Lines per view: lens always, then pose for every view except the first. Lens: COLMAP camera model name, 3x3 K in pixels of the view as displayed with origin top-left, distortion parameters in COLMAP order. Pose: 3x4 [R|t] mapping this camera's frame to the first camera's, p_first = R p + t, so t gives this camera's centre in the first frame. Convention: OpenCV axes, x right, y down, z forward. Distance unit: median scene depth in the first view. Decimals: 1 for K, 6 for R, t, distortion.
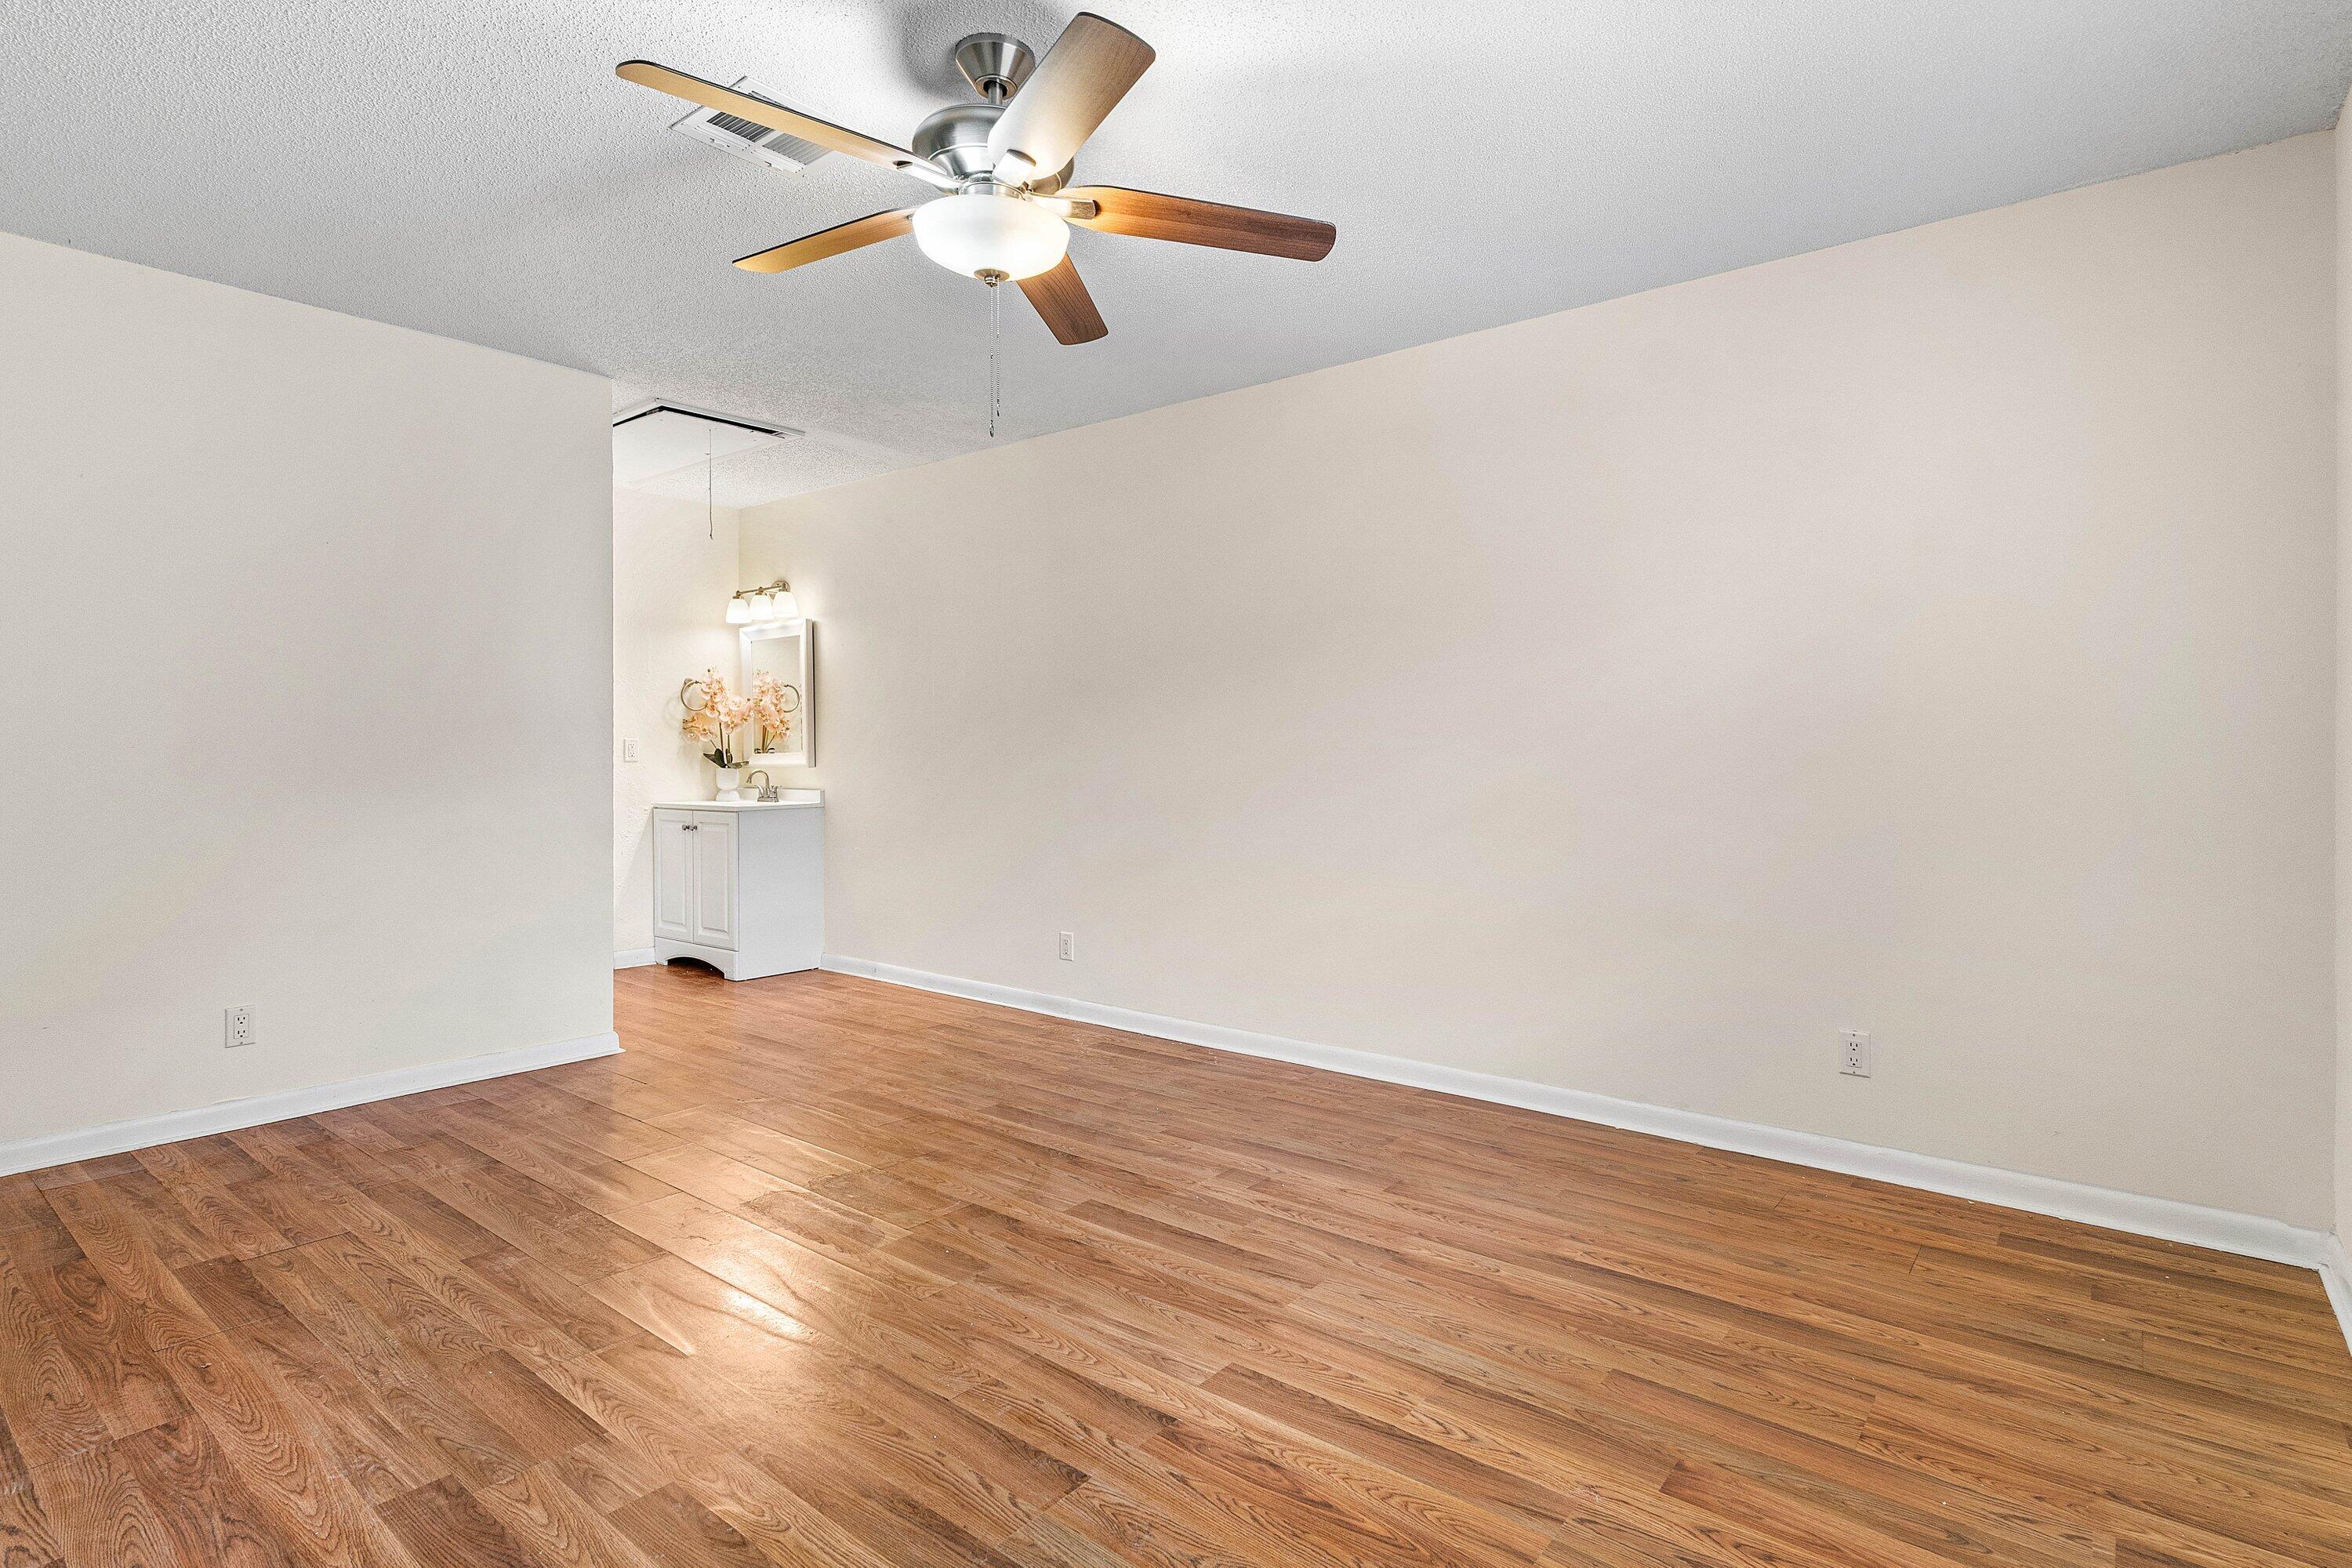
lens RADIAL K [[1157.7, 0, 1182.6], [0, 1157.7, 756.9], [0, 0, 1]] dist [0.003501, -0.000048]
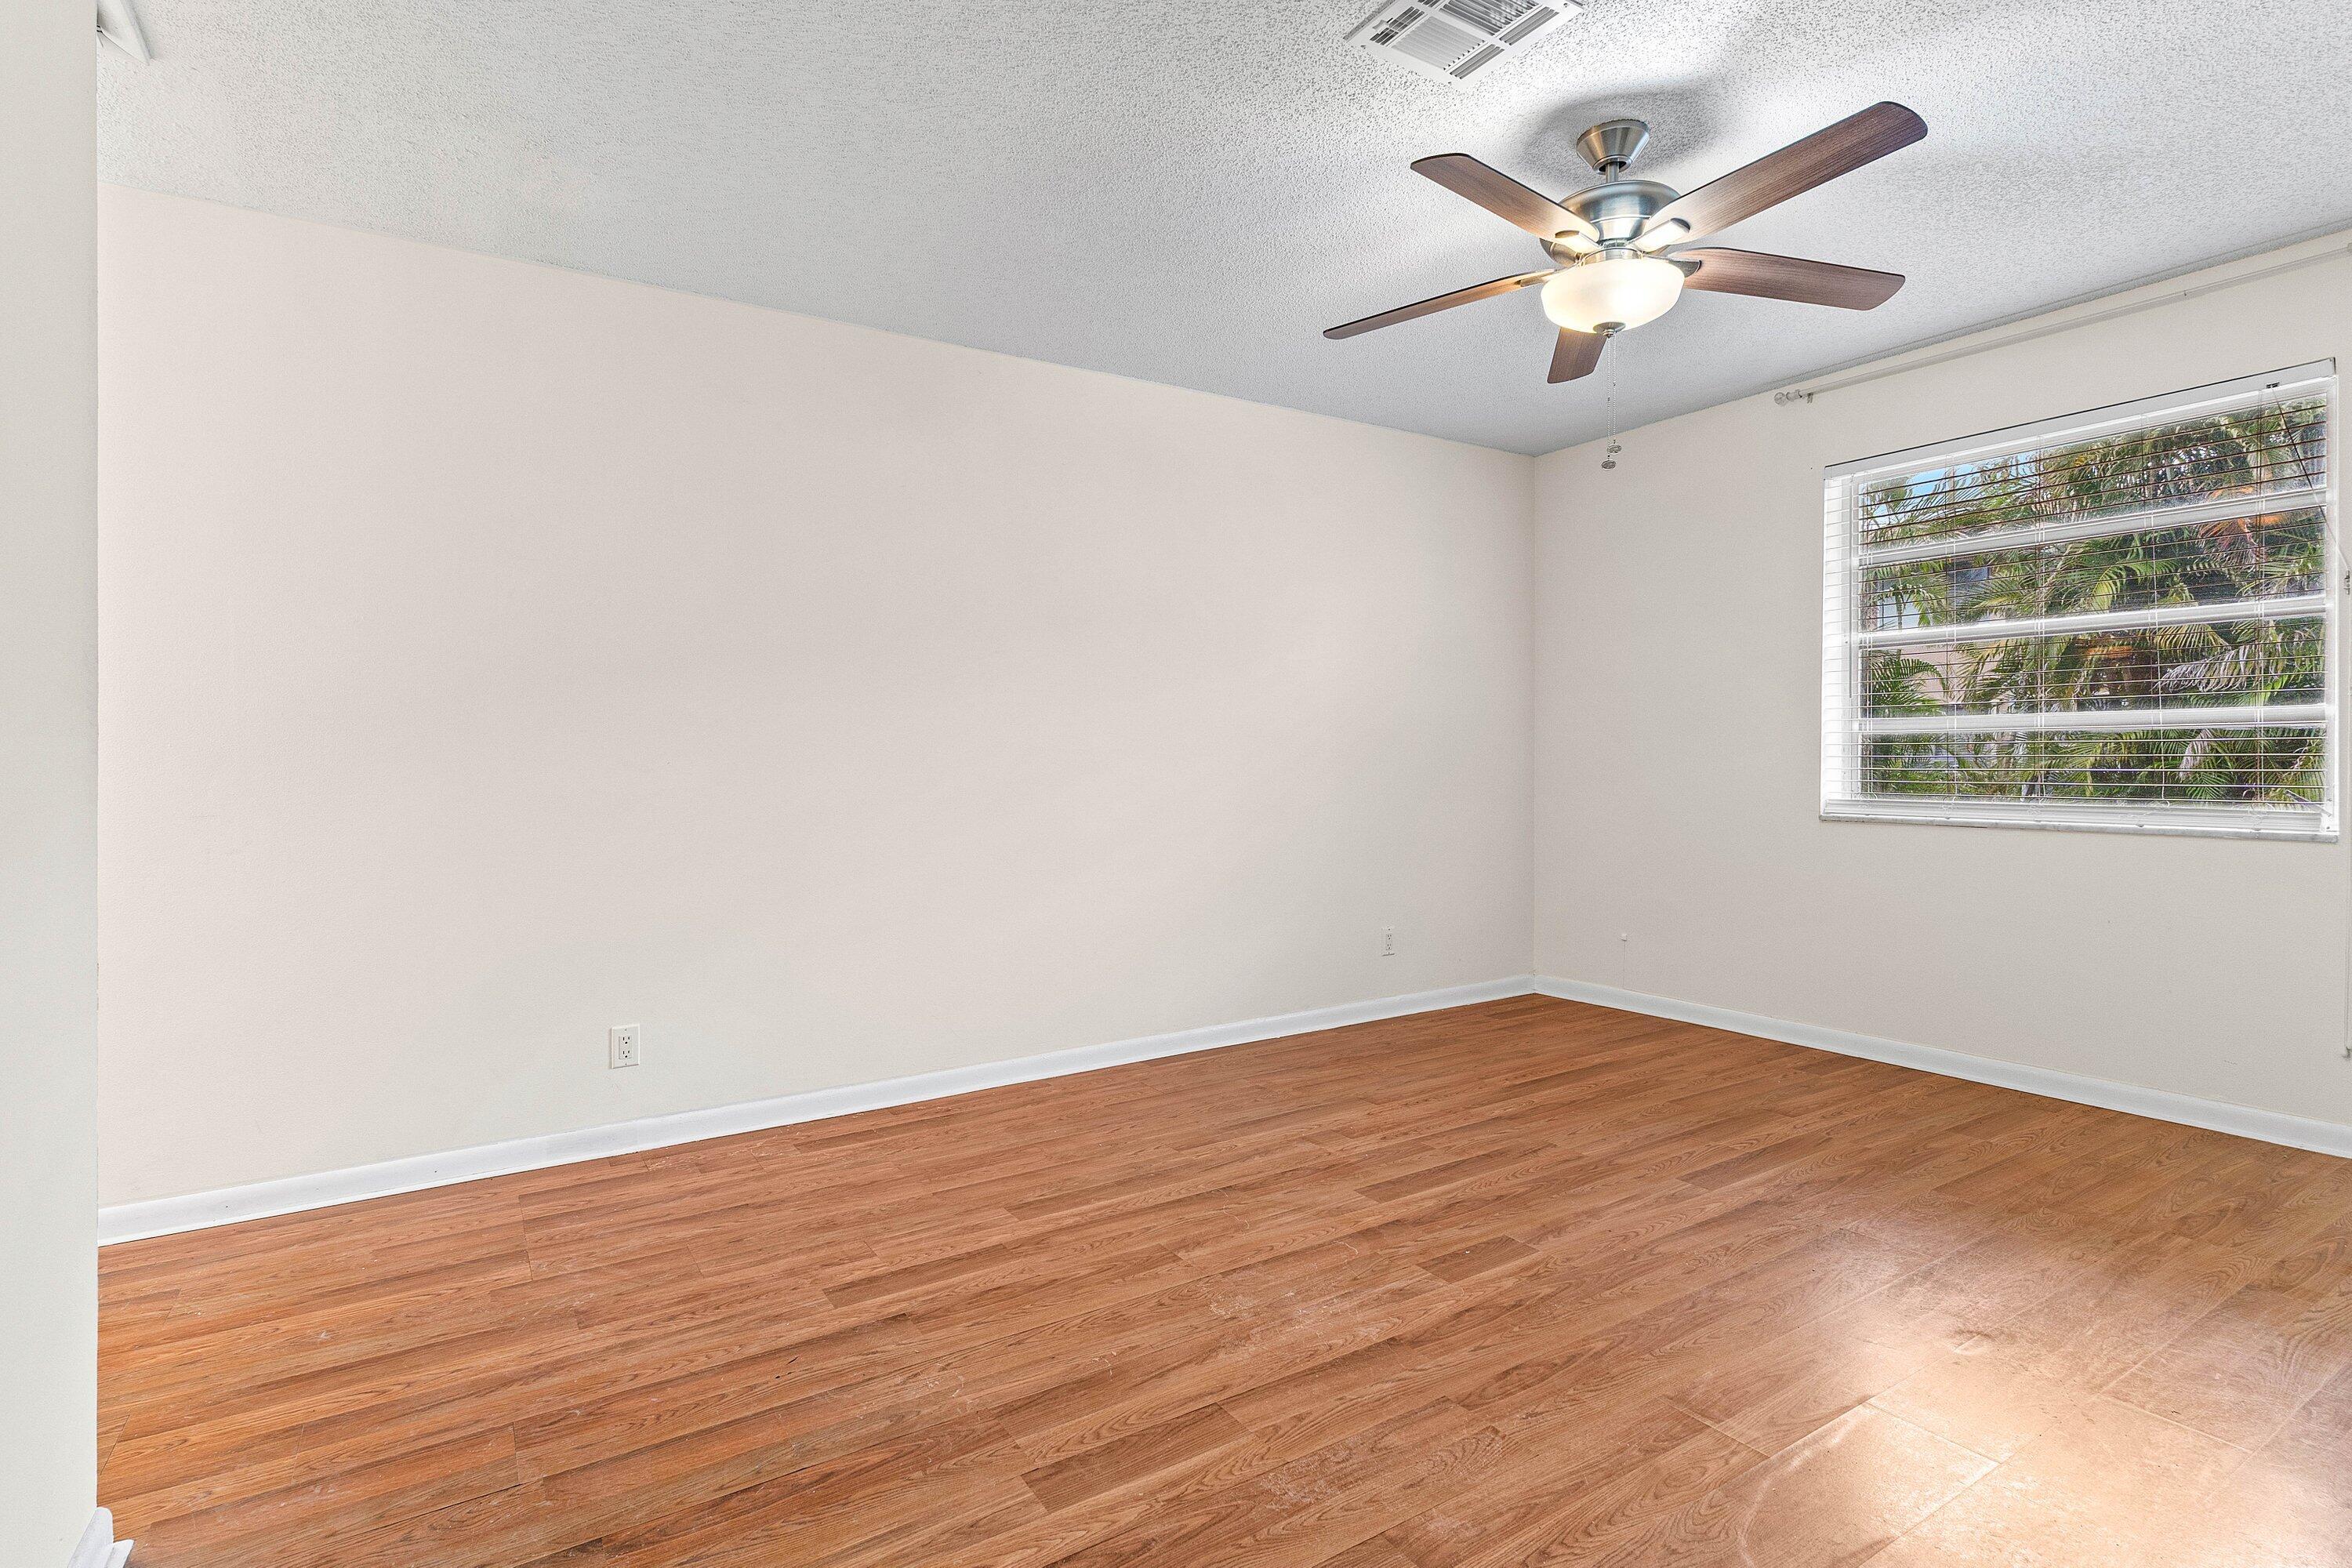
lens RADIAL K [[1157.7, 0, 1182.6], [0, 1157.7, 756.9], [0, 0, 1]] dist [0.003501, -0.000048]
pose [[0.317161, -0.005094, 0.948358, -1.275749], [0.009500, 0.999952, 0.002194, -0.007645], [-0.948324, 0.008314, 0.317195, 0.943775]]
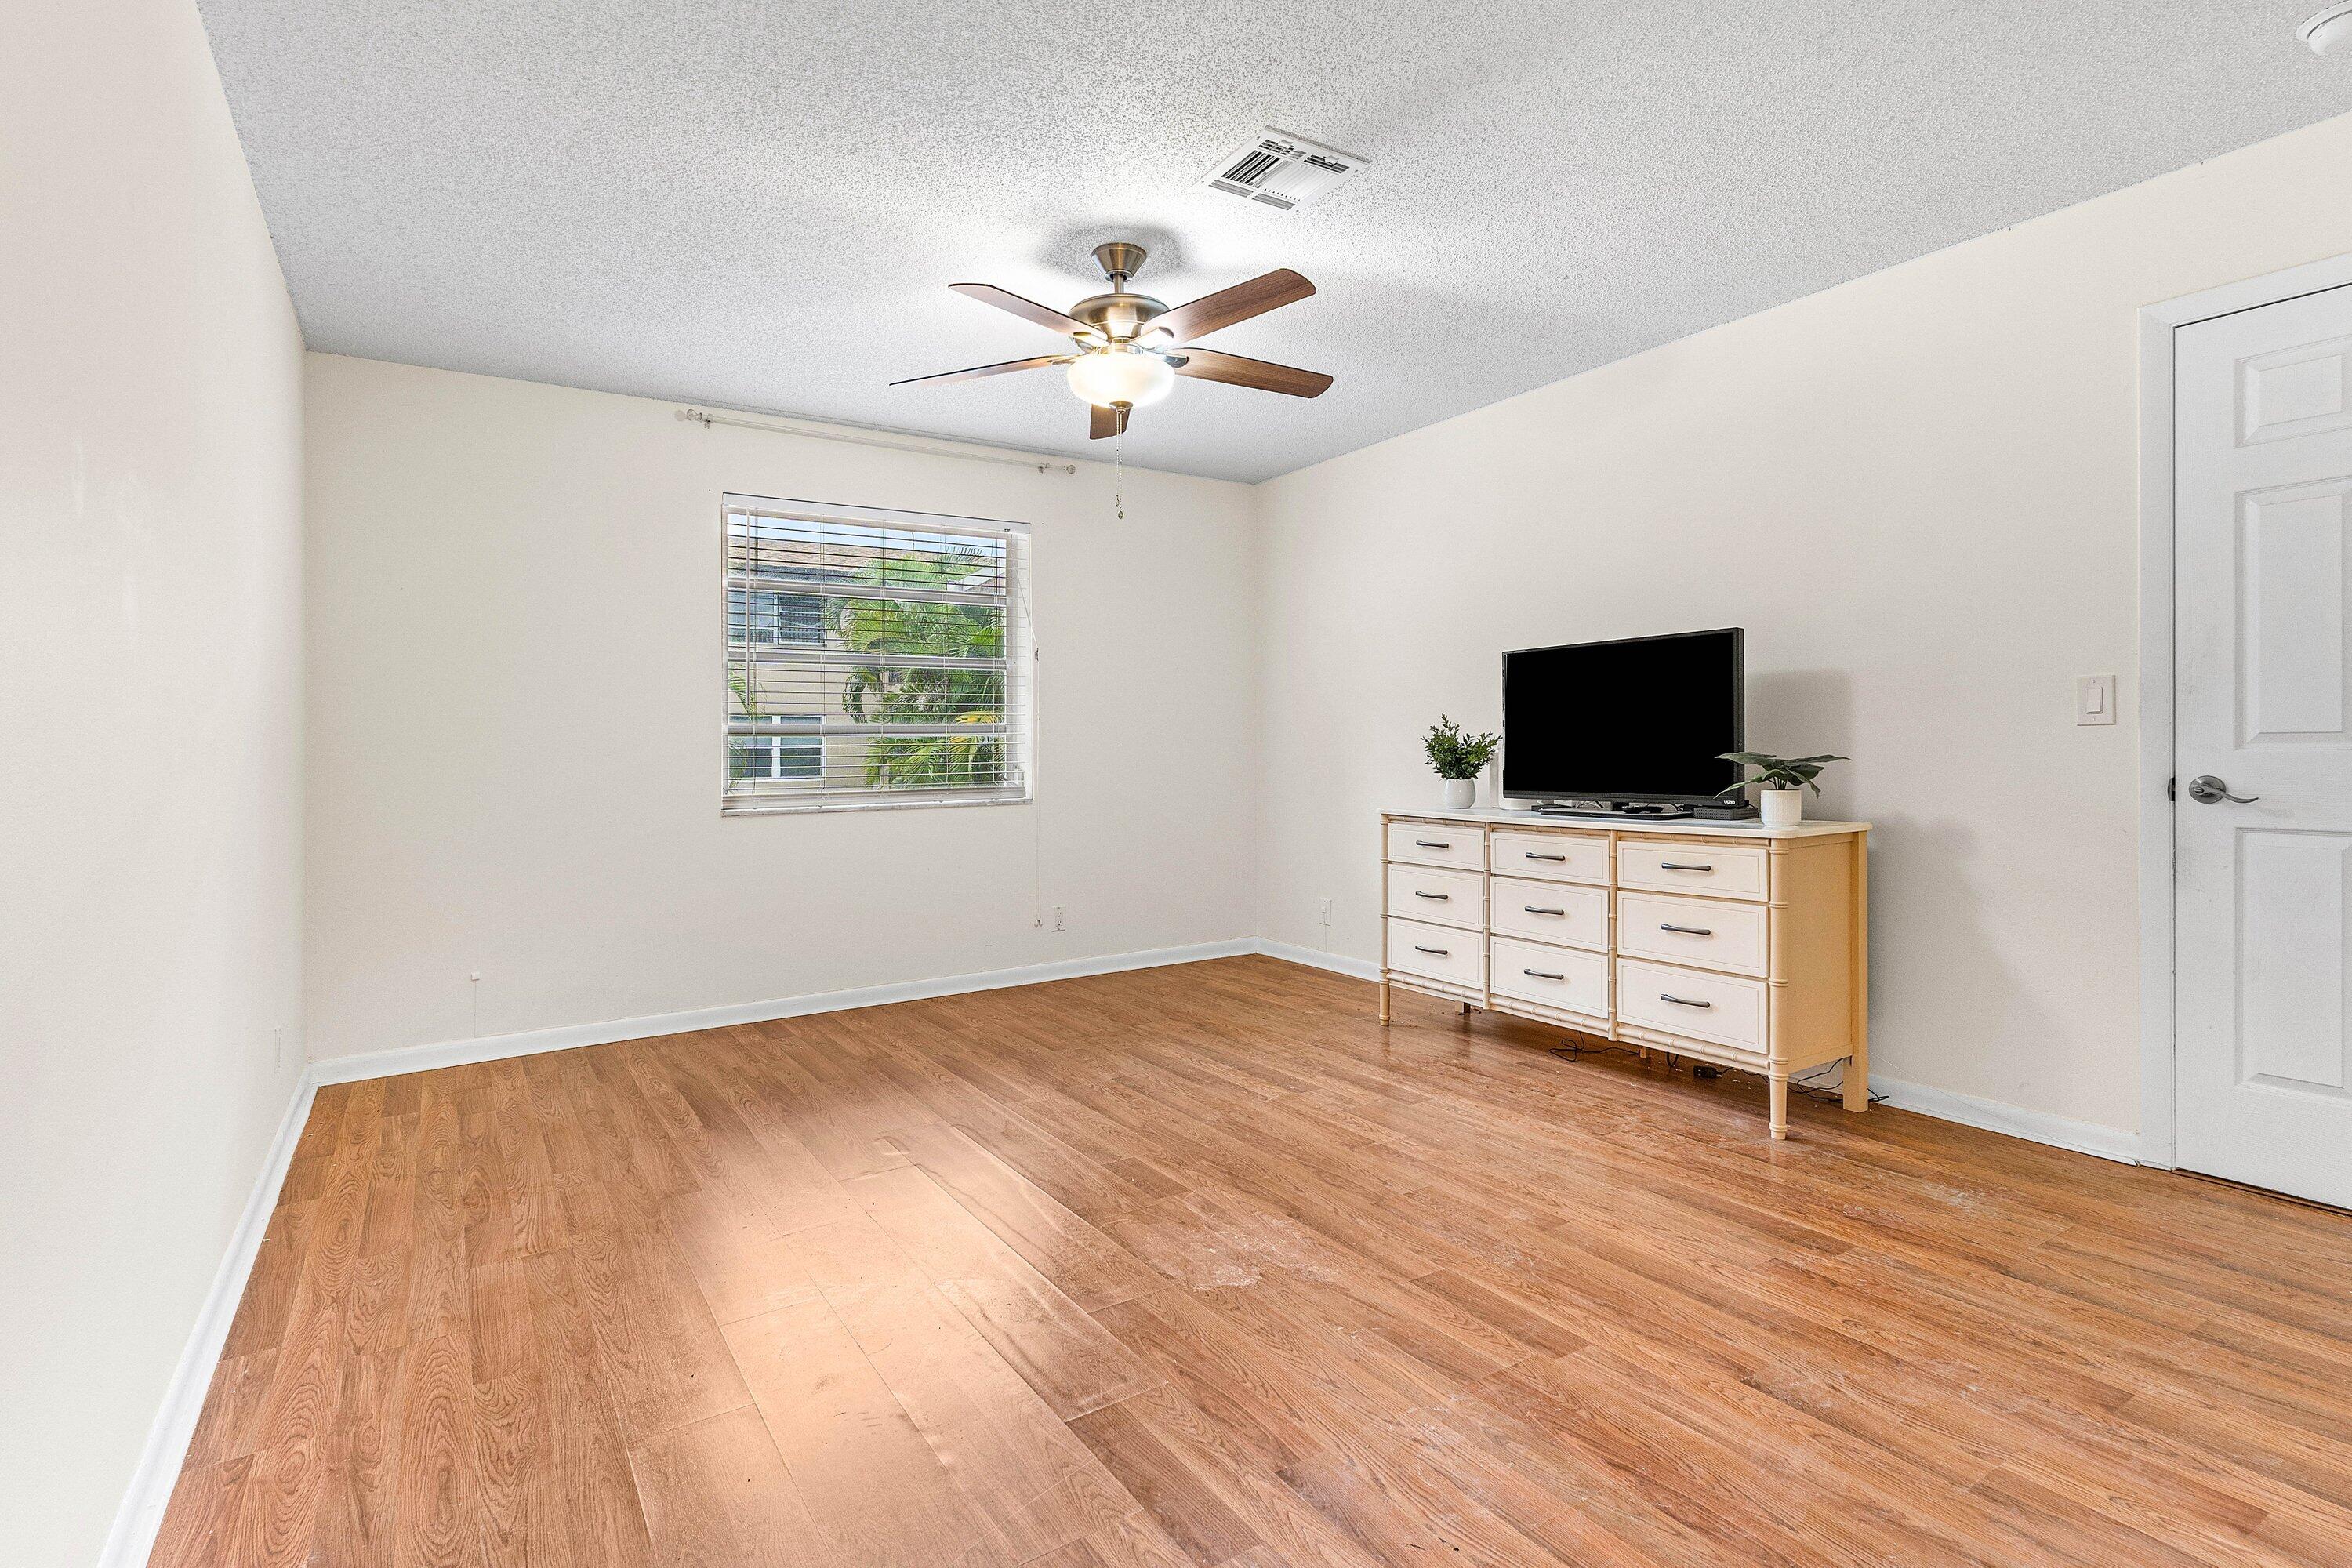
lens RADIAL K [[1157.7, 0, 1182.6], [0, 1157.7, 756.9], [0, 0, 1]] dist [0.003501, -0.000048]
pose [[-0.949437, 0.012033, 0.313726, -0.636066], [0.015934, 0.999824, 0.009872, -0.002688], [-0.313552, 0.014372, -0.949462, 2.138917]]
